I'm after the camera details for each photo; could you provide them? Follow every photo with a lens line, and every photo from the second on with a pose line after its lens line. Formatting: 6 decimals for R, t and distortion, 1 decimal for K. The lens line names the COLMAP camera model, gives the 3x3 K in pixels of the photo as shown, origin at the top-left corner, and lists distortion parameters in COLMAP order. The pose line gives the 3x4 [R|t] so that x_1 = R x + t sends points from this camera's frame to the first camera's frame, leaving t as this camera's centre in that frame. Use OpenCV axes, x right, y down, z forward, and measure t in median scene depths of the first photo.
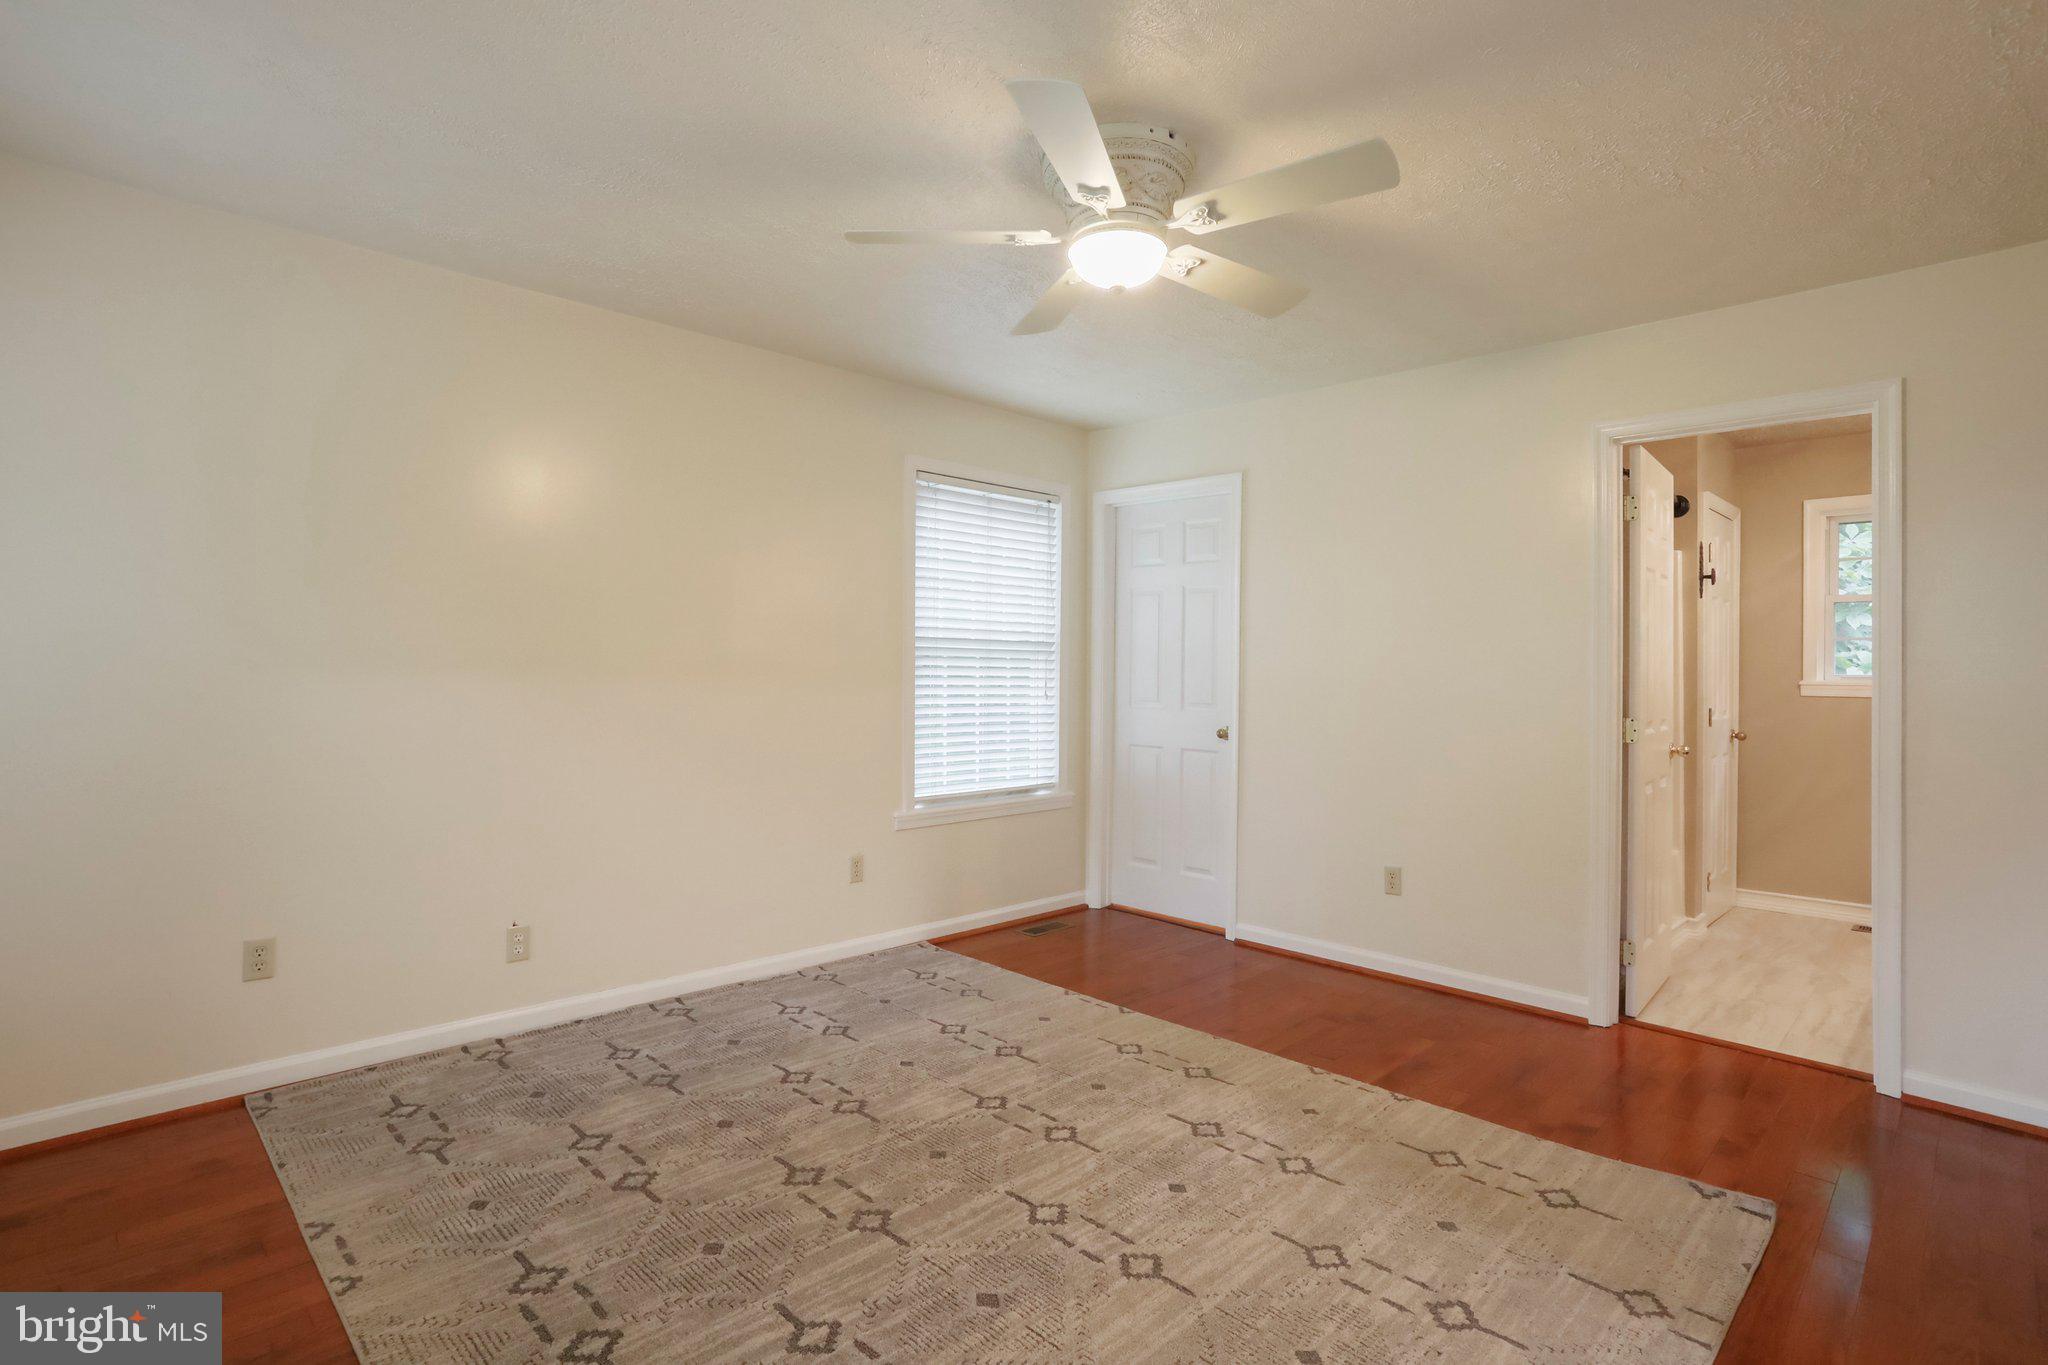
lens RADIAL K [[1009.4, 0, 1024.0], [0, 1009.4, 682.5], [0, 0, 1]] dist [0.030574, -0.000036]
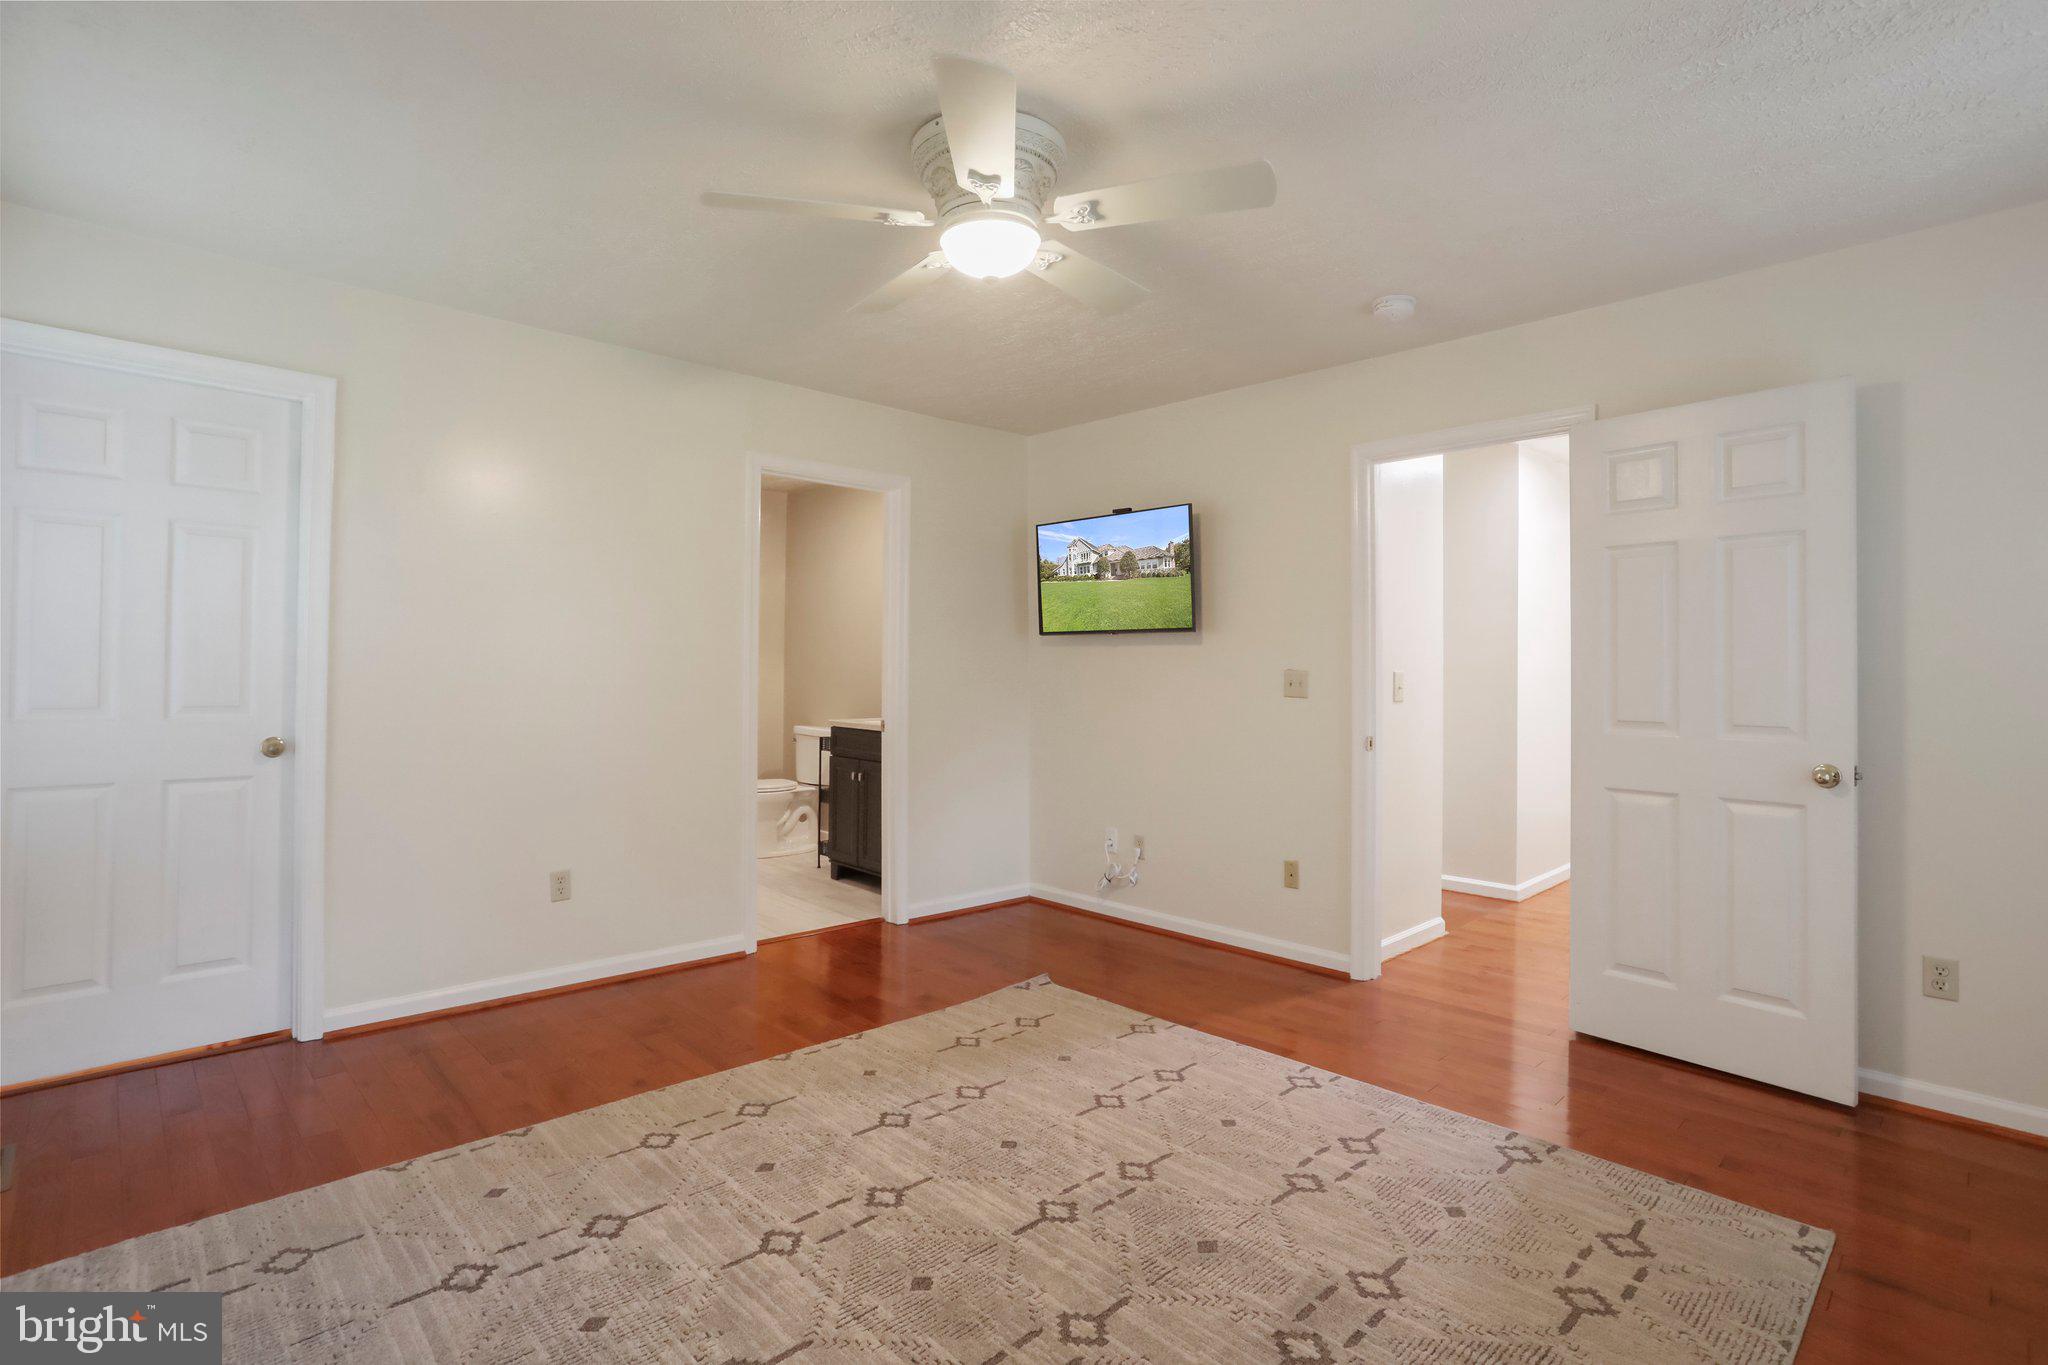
lens RADIAL K [[989.3, 0, 1064.2], [0, 989.3, 651.1], [0, 0, 1]] dist [0.000160, 0.000504]
pose [[-0.007238, 0.017486, 0.999821, -0.741071], [-0.014475, 0.999741, -0.017589, -0.005104], [-0.999869, -0.014600, -0.006983, 0.785520]]
